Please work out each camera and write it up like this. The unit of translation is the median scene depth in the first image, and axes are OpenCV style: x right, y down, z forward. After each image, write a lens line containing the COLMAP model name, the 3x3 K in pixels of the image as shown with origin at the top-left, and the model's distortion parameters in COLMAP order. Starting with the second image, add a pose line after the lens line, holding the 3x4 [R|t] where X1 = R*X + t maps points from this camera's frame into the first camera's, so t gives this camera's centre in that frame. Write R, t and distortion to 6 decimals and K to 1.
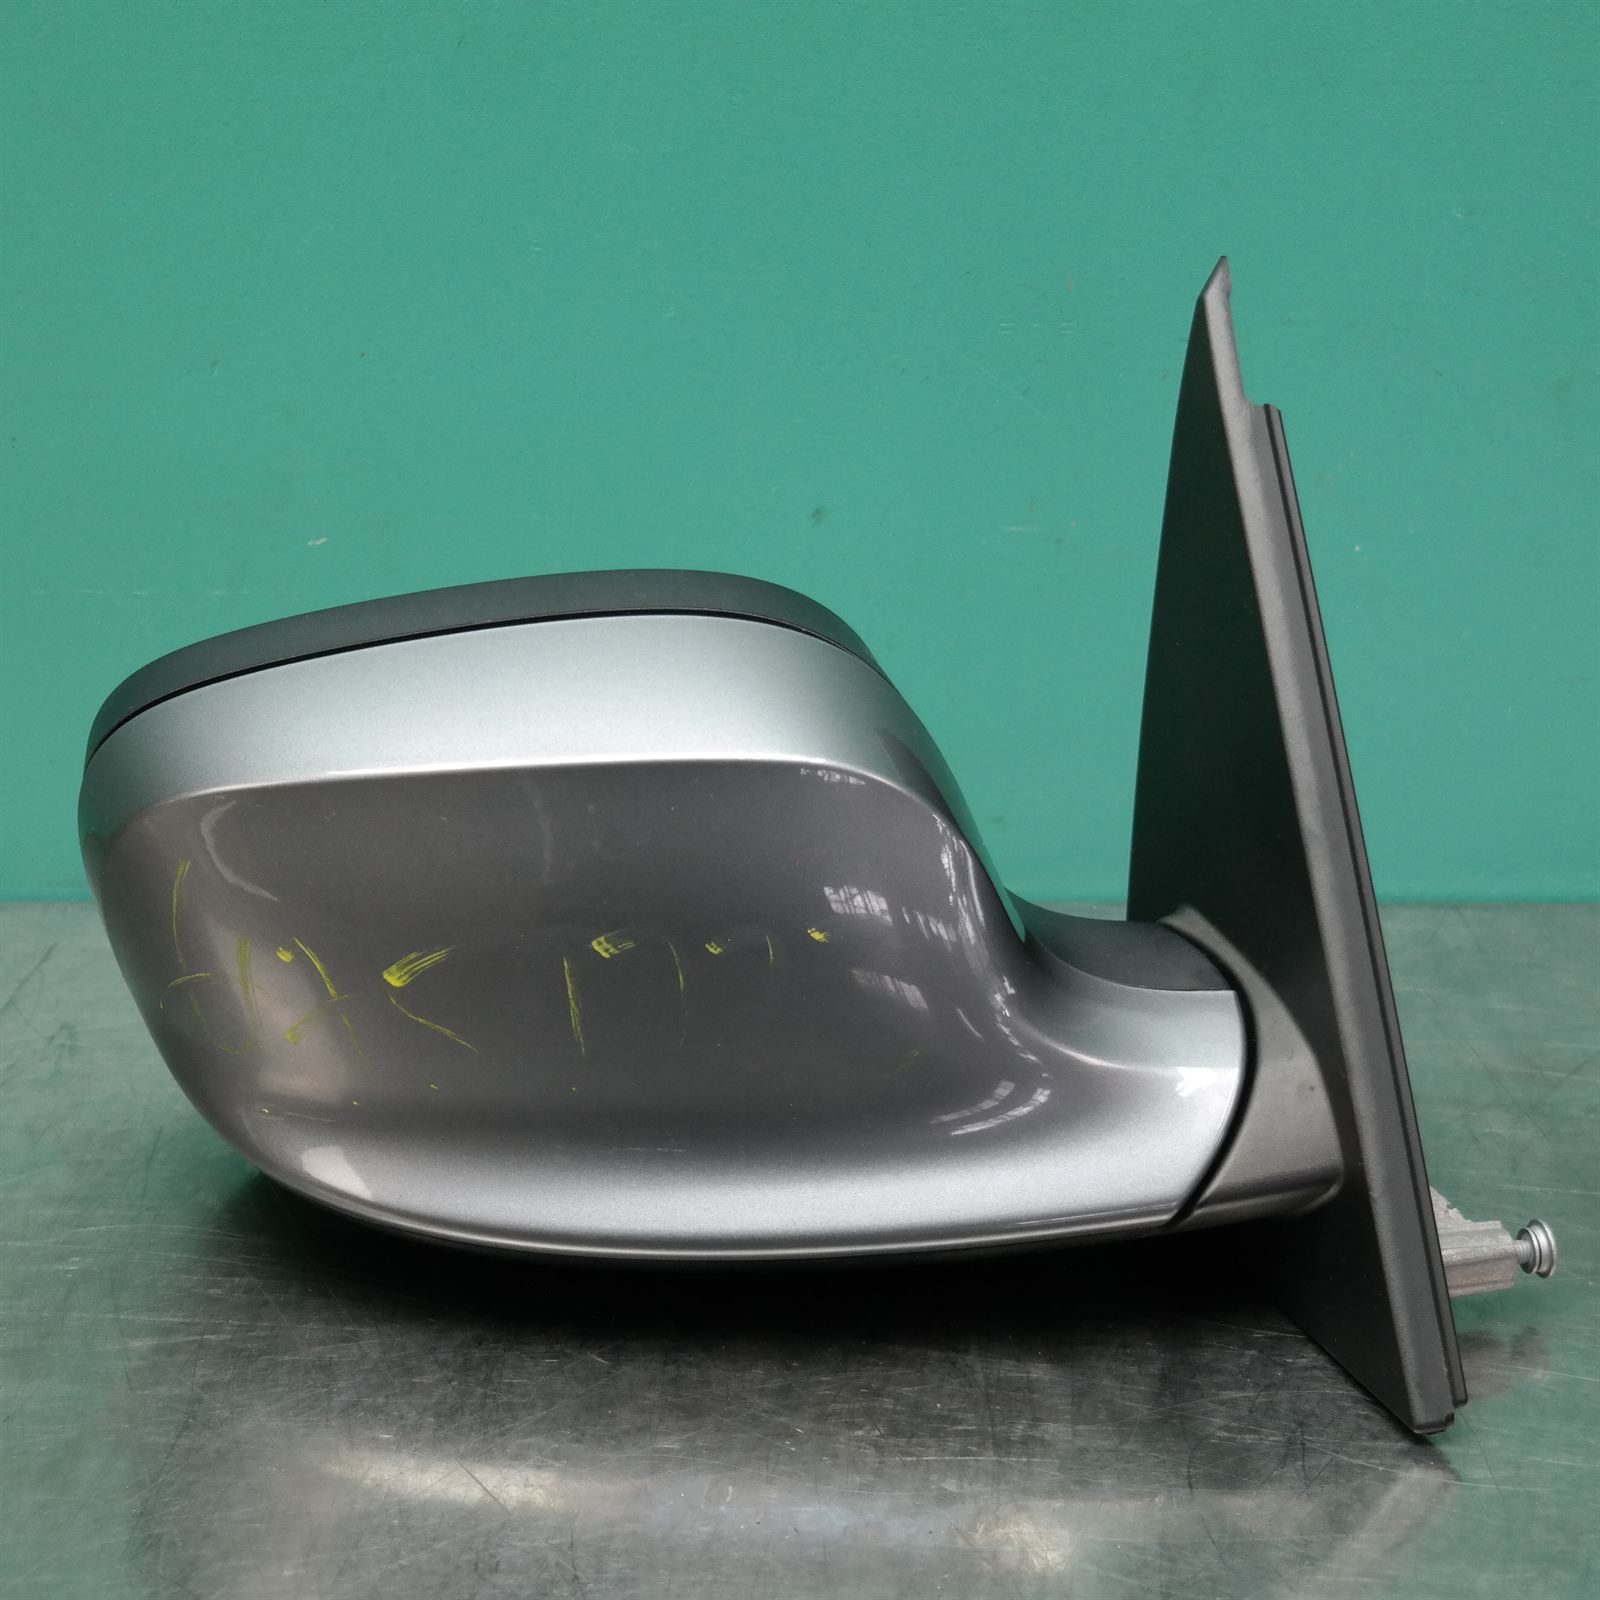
lens RADIAL K [[4082.8, 0, 799.5], [0, 4082.8, 802.5], [0, 0, 1]] dist [0.143594, 0.000000]
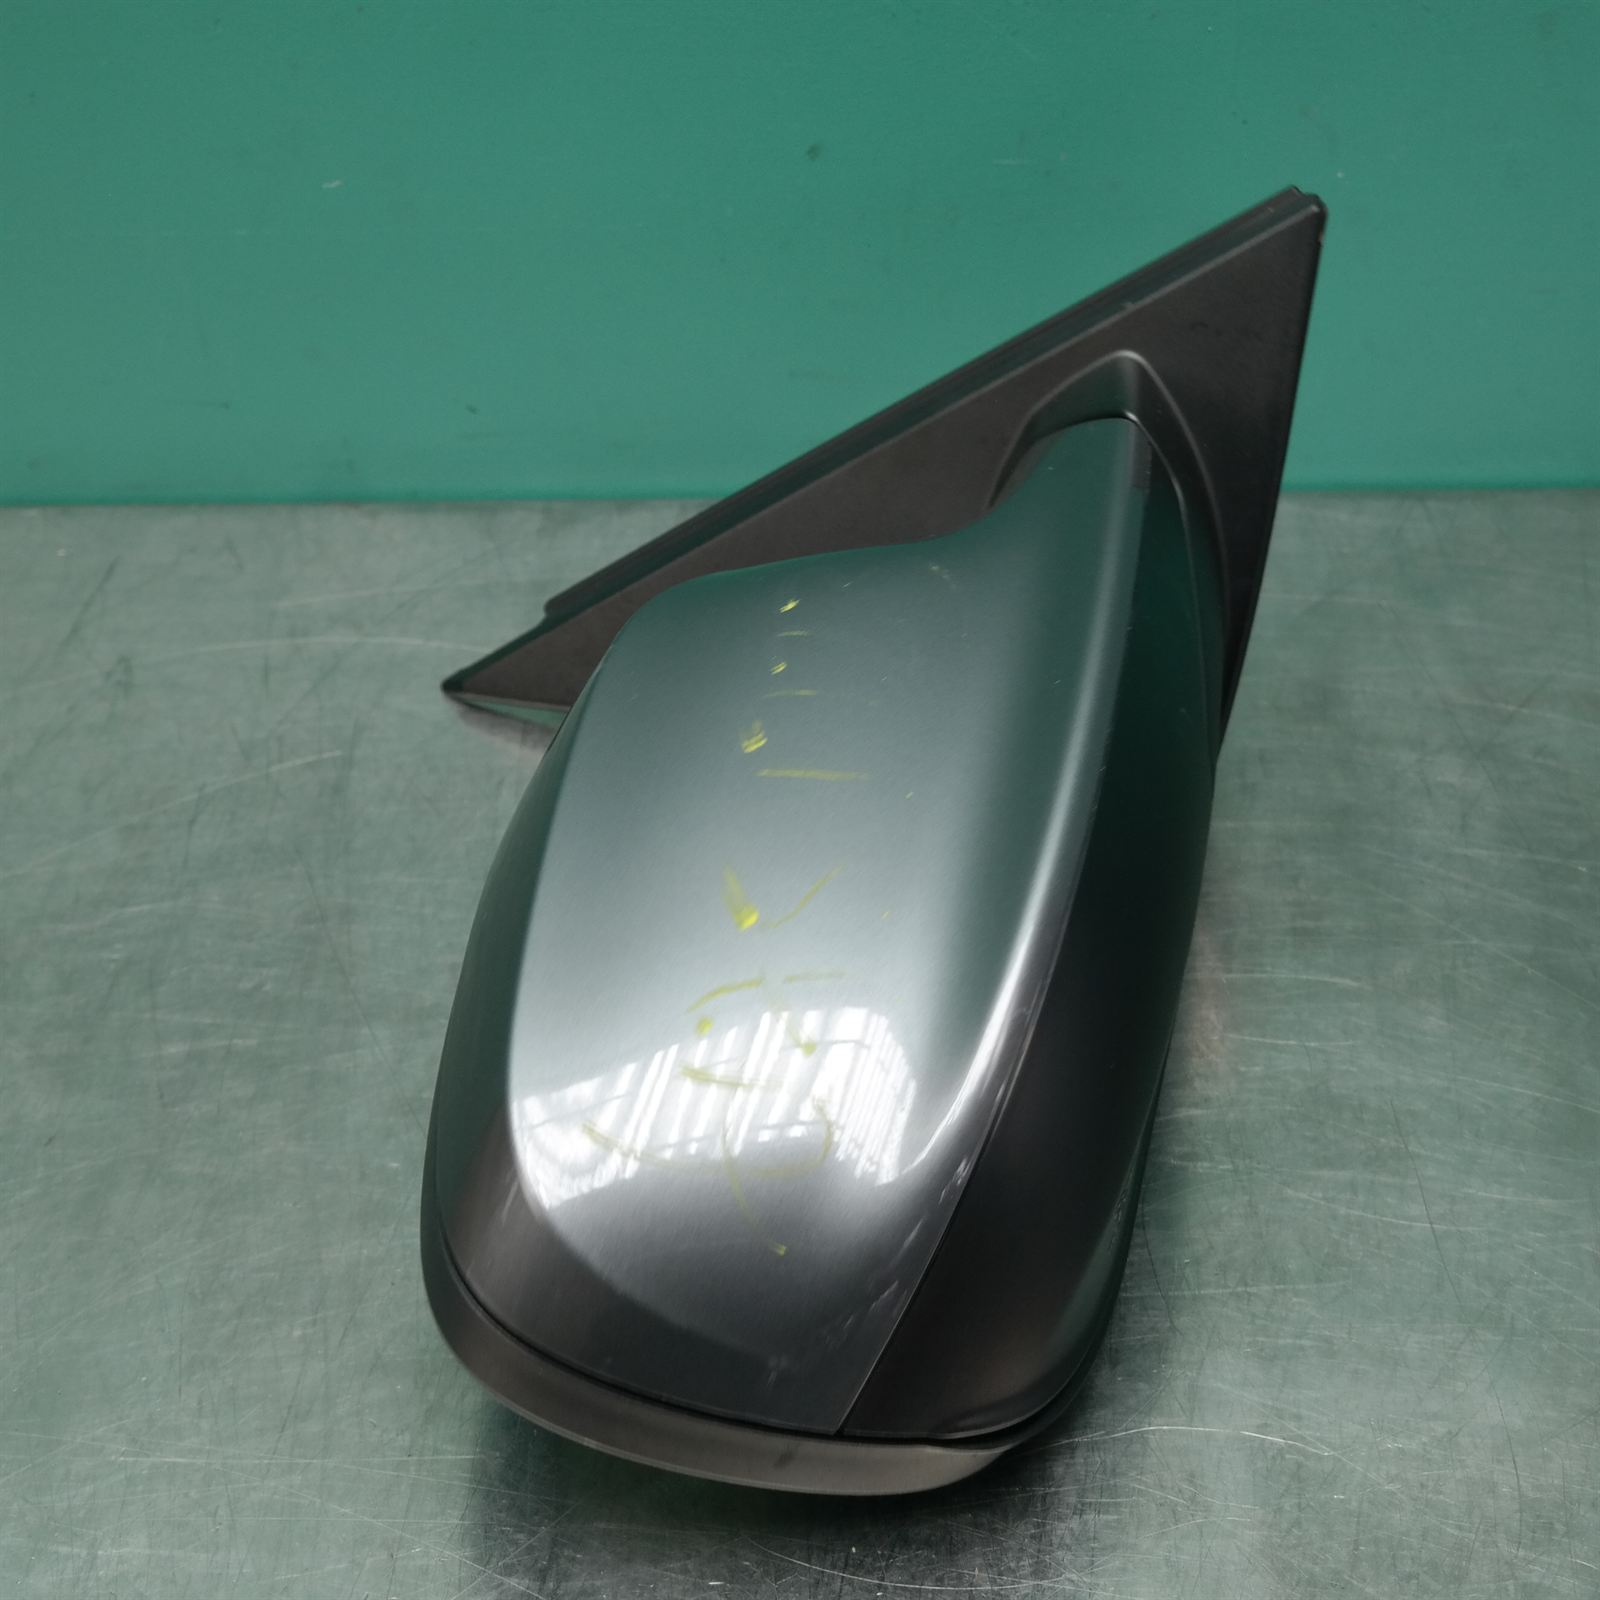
lens RADIAL K [[3059.4, 0, 800.3], [0, 3059.4, 808.5], [0, 0, 1]] dist [-0.001252, 0.000000]
pose [[0.999212, -0.004756, -0.039411, 0.037086], [0.016054, 0.956400, 0.291617, -0.164826], [0.036306, -0.292020, 0.955723, 0.261883]]
